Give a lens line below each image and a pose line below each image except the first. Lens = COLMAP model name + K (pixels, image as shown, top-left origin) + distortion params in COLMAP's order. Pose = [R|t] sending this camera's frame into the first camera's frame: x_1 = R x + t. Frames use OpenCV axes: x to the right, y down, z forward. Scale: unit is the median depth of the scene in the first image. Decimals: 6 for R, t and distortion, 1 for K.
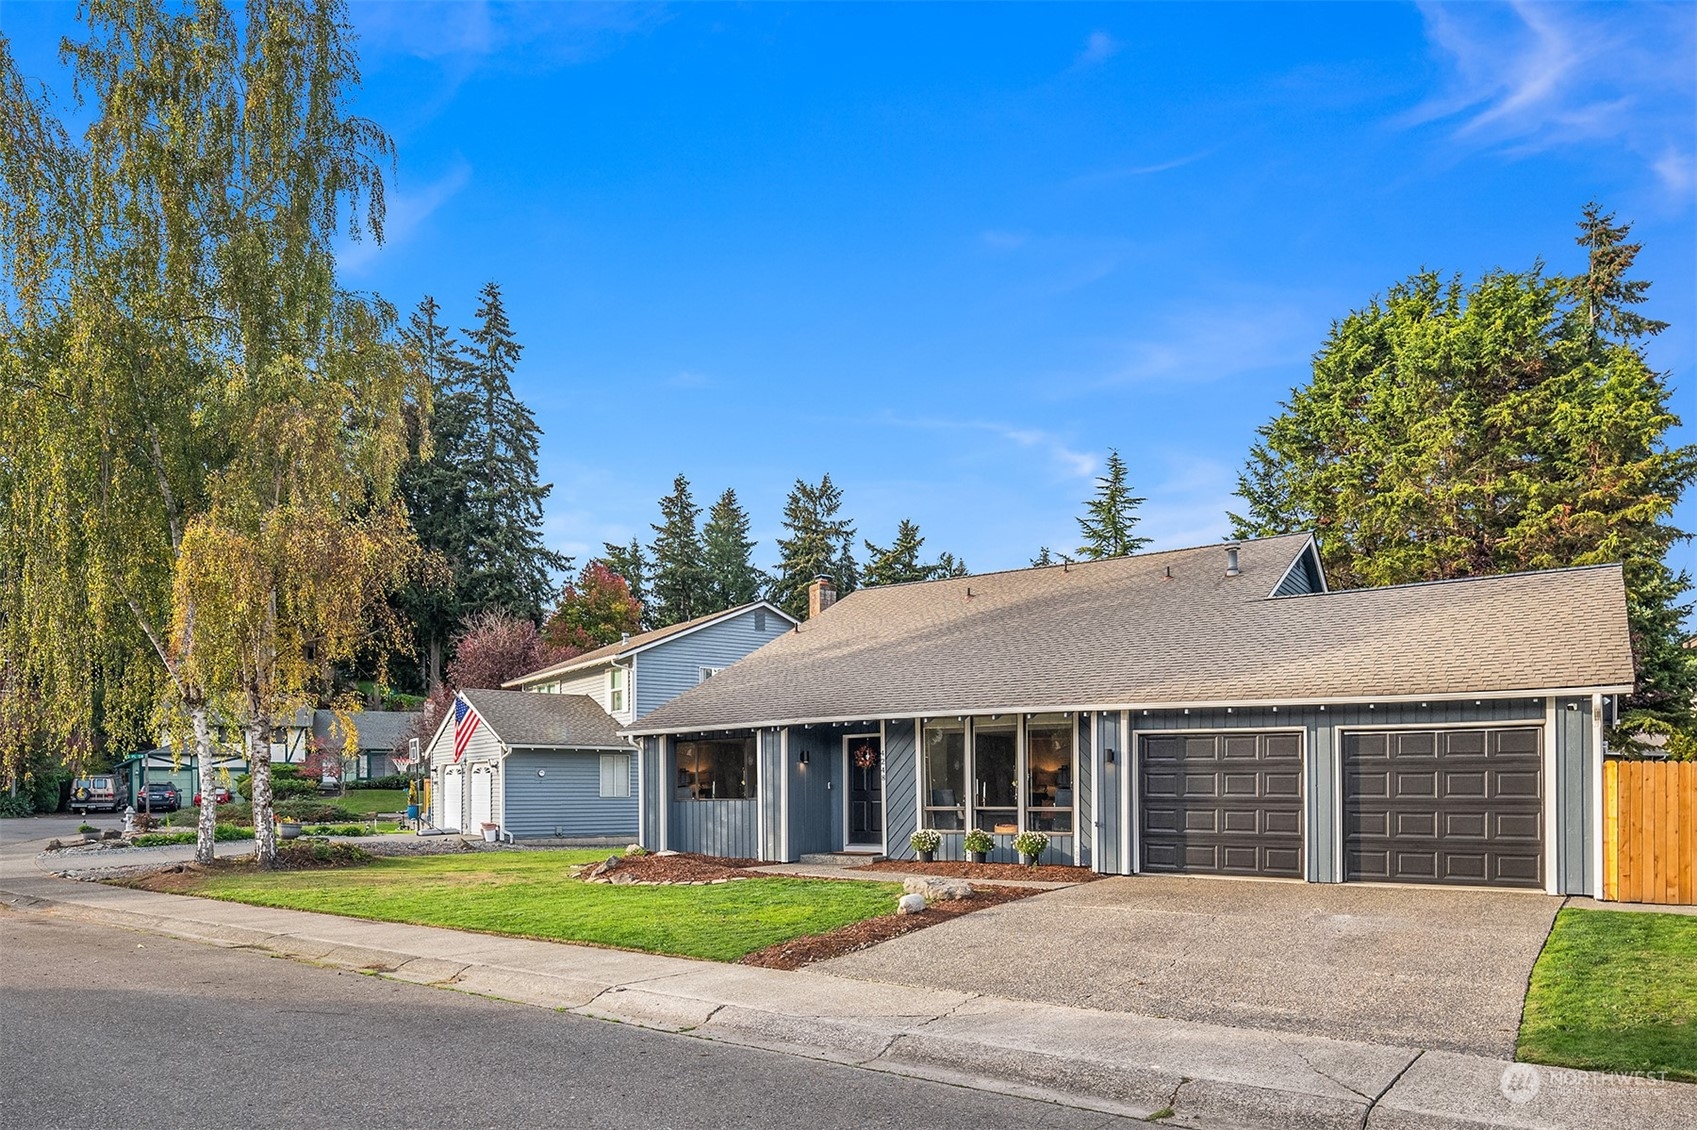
lens RADIAL K [[1136.6, 0, 848.8], [0, 1136.6, 594.0], [0, 0, 1]] dist [-0.009065, -0.003625]
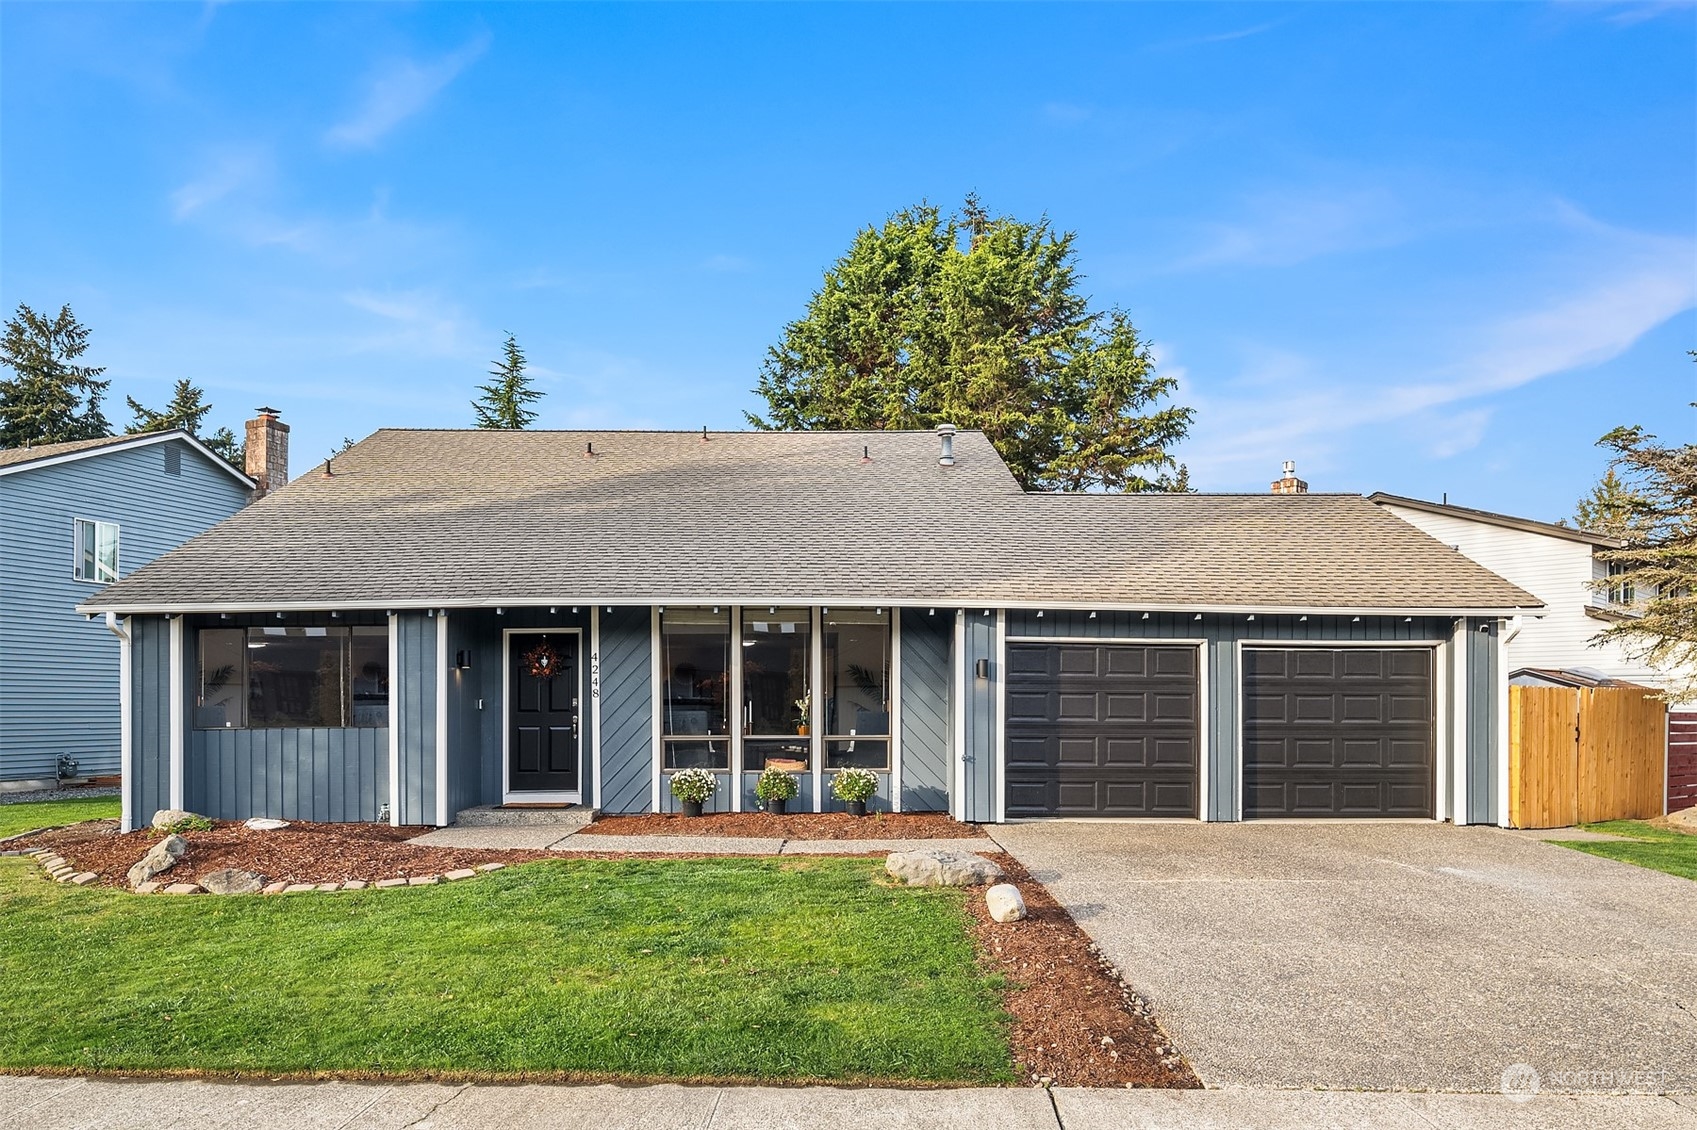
lens RADIAL K [[1136.6, 0, 848.8], [0, 1136.6, 594.0], [0, 0, 1]] dist [-0.009065, -0.003625]
pose [[0.807412, 0.062202, 0.586699, -0.243879], [-0.103576, 0.993927, 0.037165, 0.062035], [-0.580825, -0.090776, 0.808952, 0.370342]]
